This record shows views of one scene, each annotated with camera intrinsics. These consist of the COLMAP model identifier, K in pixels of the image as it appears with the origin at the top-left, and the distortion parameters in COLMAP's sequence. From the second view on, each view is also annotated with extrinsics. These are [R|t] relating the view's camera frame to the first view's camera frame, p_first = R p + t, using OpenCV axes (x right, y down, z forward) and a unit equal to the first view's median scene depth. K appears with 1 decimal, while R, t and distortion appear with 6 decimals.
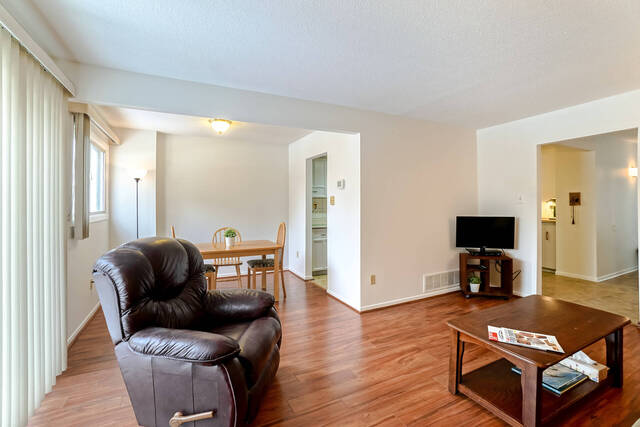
lens RADIAL K [[283.7, 0, 314.7], [0, 283.7, 203.4], [0, 0, 1]] dist [-0.066393, 0.025074]
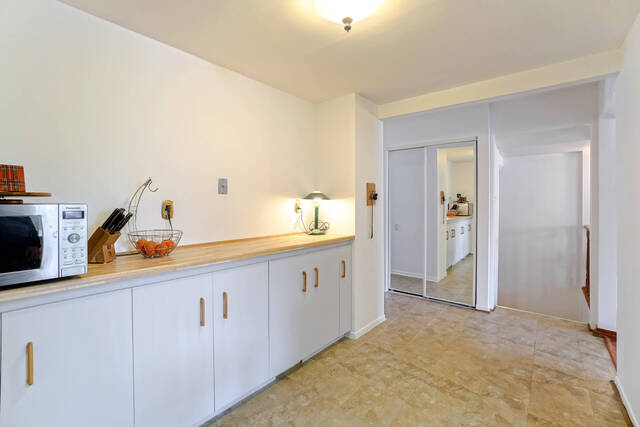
lens RADIAL K [[283.7, 0, 314.7], [0, 283.7, 203.4], [0, 0, 1]] dist [-0.066393, 0.025074]
pose [[-0.396677, -0.000070, 0.917958, 0.531836], [-0.000159, 1.000000, 0.000008, 0.004668], [-0.917958, -0.000142, -0.396677, 1.614935]]
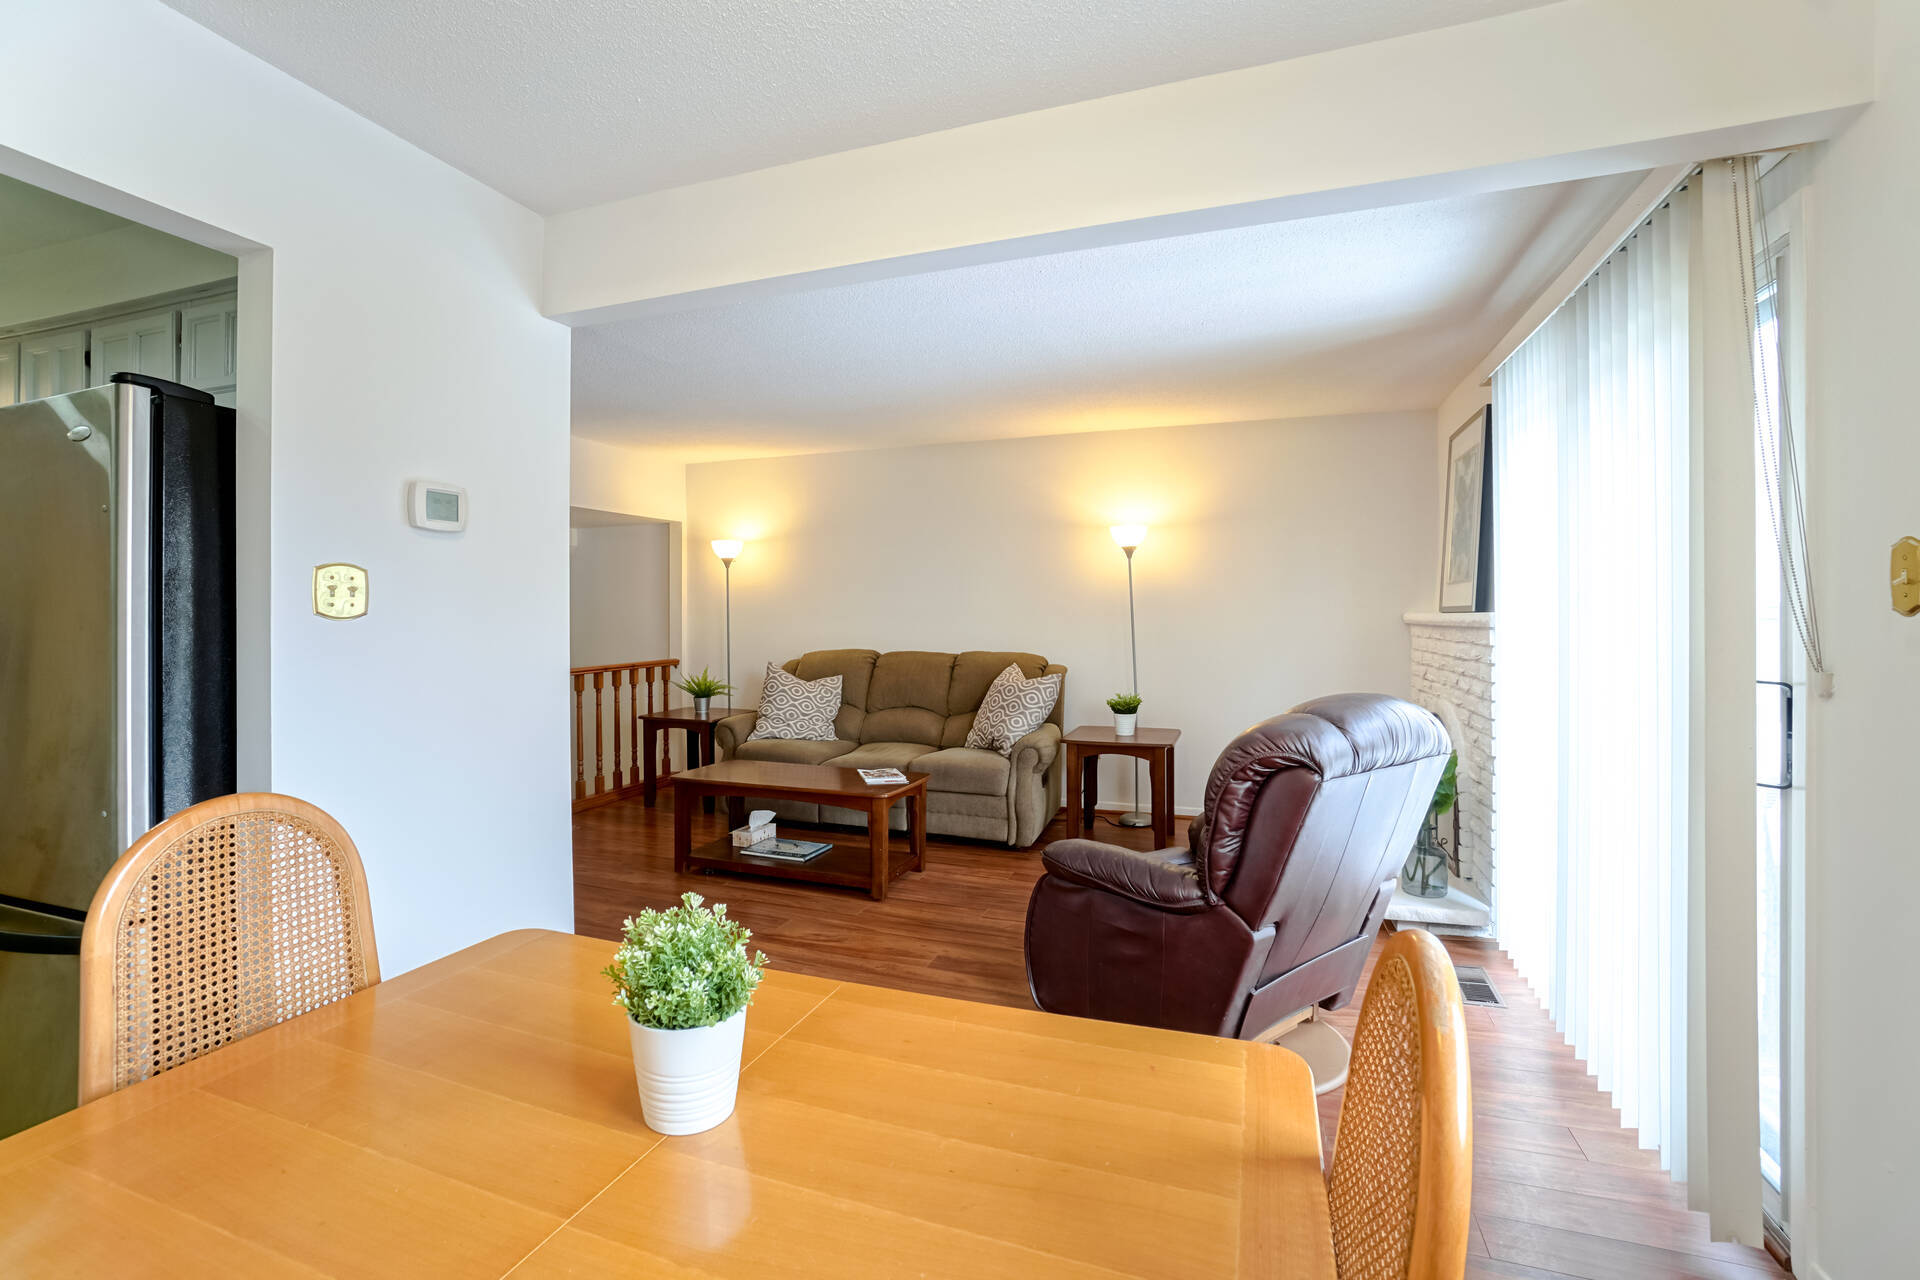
lens RADIAL K [[842.3, 0, 945.0], [0, 842.3, 634.9], [0, 0, 1]] dist [-0.063268, 0.023749]
pose [[-0.682653, -0.011532, 0.730652, -0.515045], [0.001481, 0.999852, 0.017164, 0.007835], [-0.730741, 0.012800, -0.682535, 1.083774]]
